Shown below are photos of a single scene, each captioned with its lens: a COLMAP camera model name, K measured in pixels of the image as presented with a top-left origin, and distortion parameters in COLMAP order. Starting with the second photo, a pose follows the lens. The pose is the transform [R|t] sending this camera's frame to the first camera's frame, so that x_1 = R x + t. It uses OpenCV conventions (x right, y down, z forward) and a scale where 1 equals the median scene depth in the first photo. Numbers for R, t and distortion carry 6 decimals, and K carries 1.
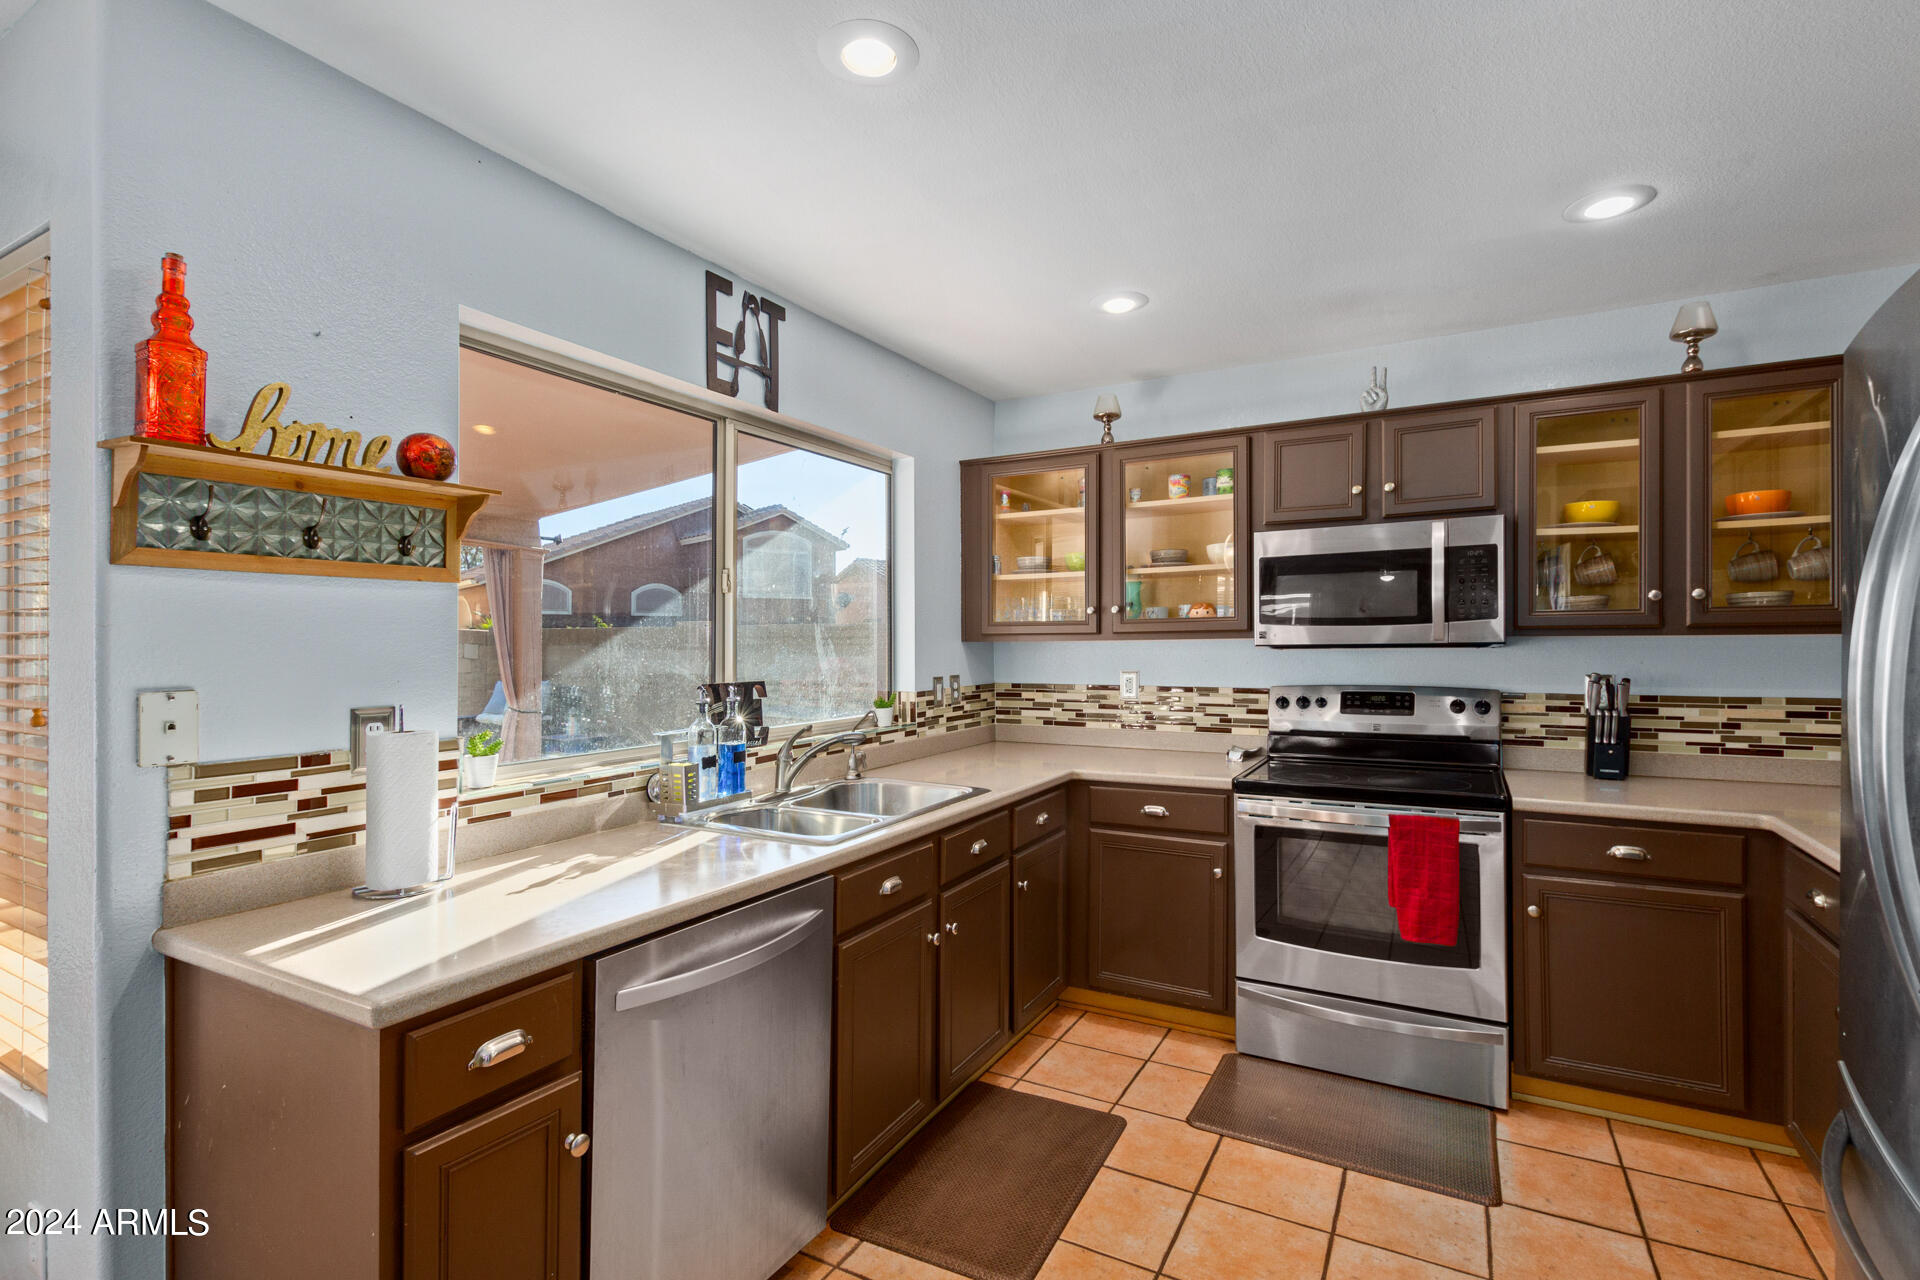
lens RADIAL K [[859.8, 0, 959.5], [0, 859.8, 665.5], [0, 0, 1]] dist [0.003427, -0.001169]
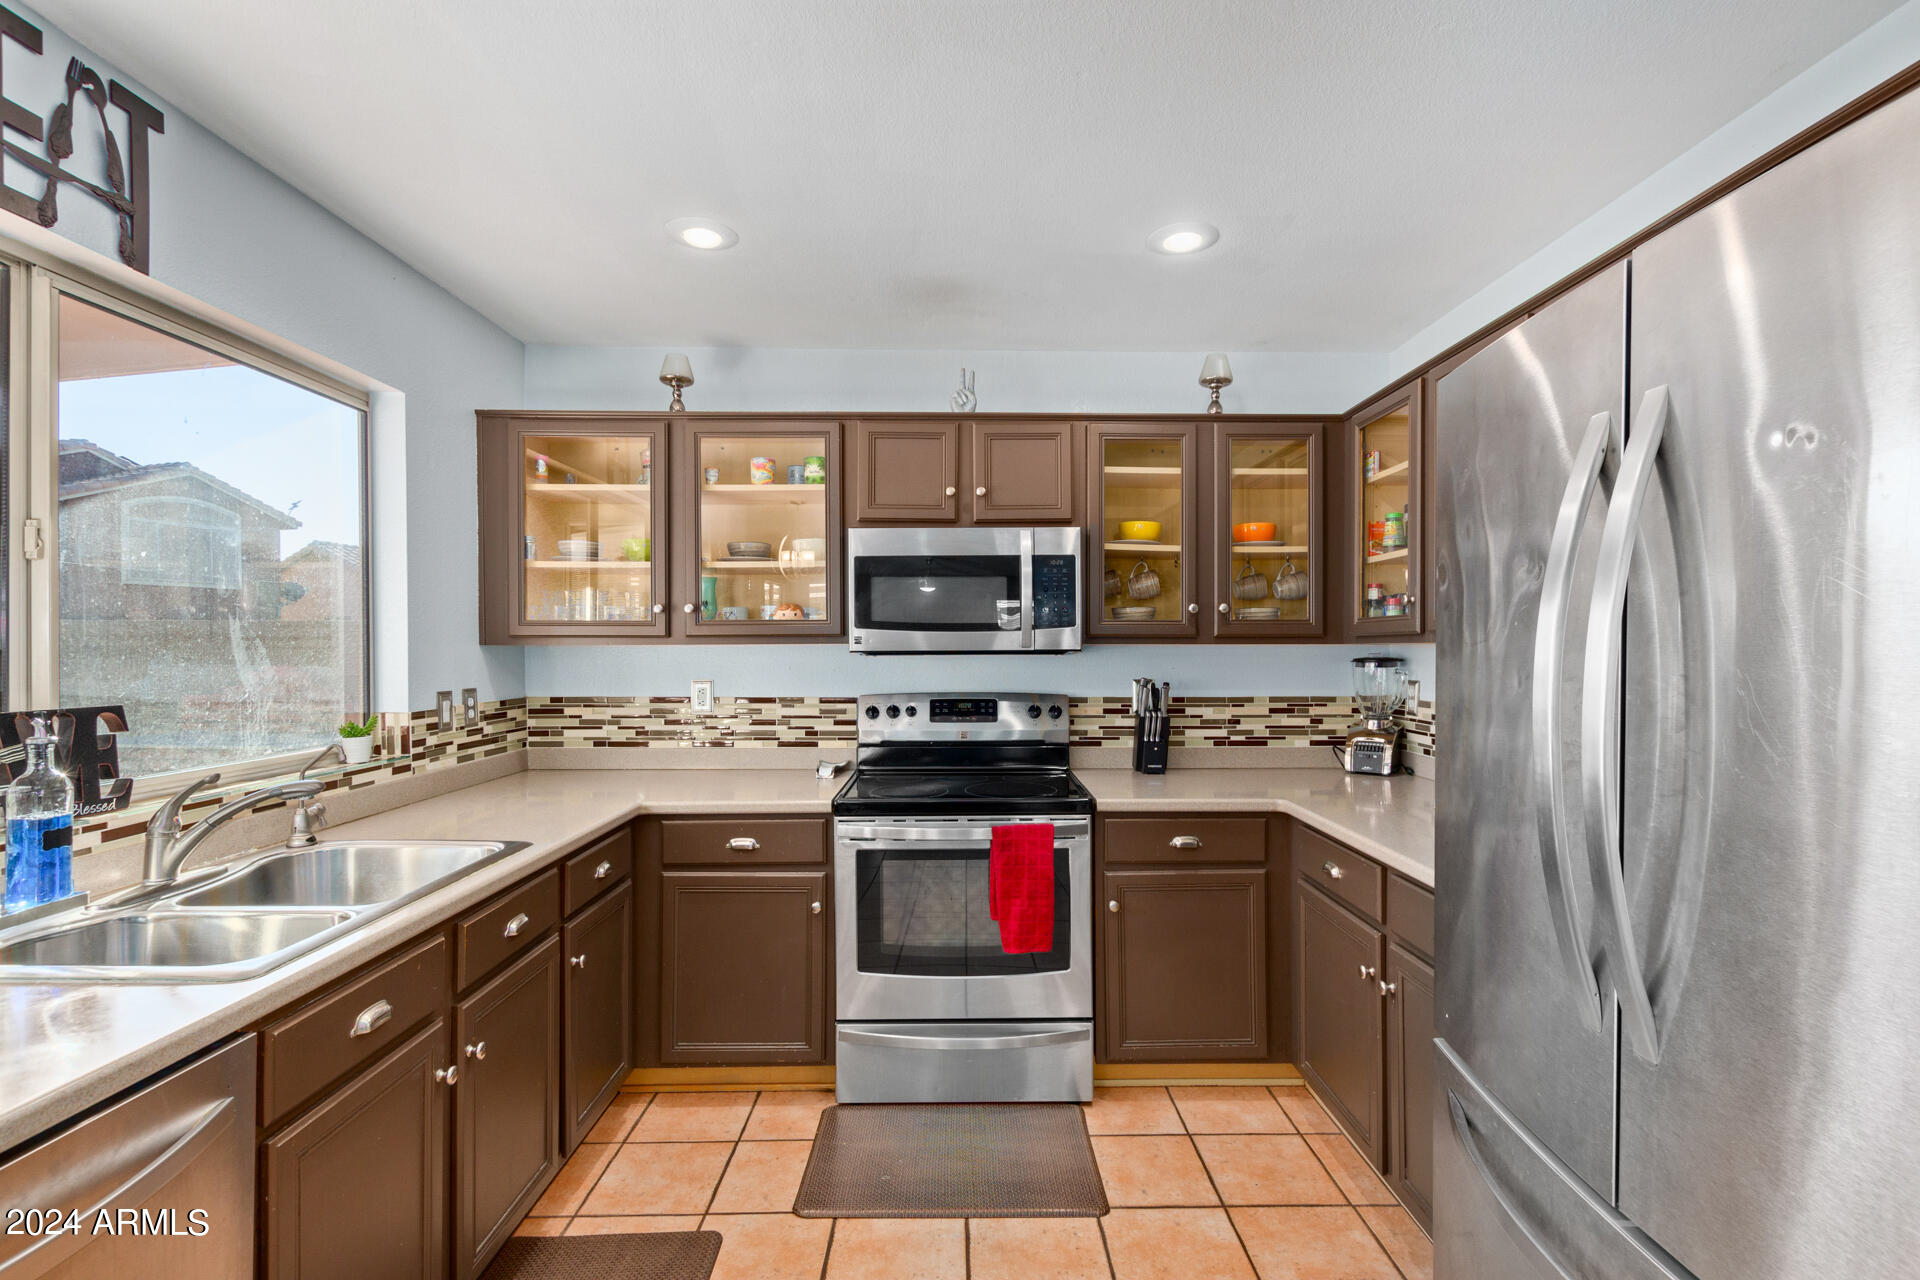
lens RADIAL K [[859.8, 0, 959.5], [0, 859.8, 665.5], [0, 0, 1]] dist [0.003427, -0.001169]
pose [[0.865906, -0.003868, 0.500193, -0.015331], [0.007191, 0.999963, -0.004716, -0.003590], [-0.500156, 0.007681, 0.865901, 0.165464]]
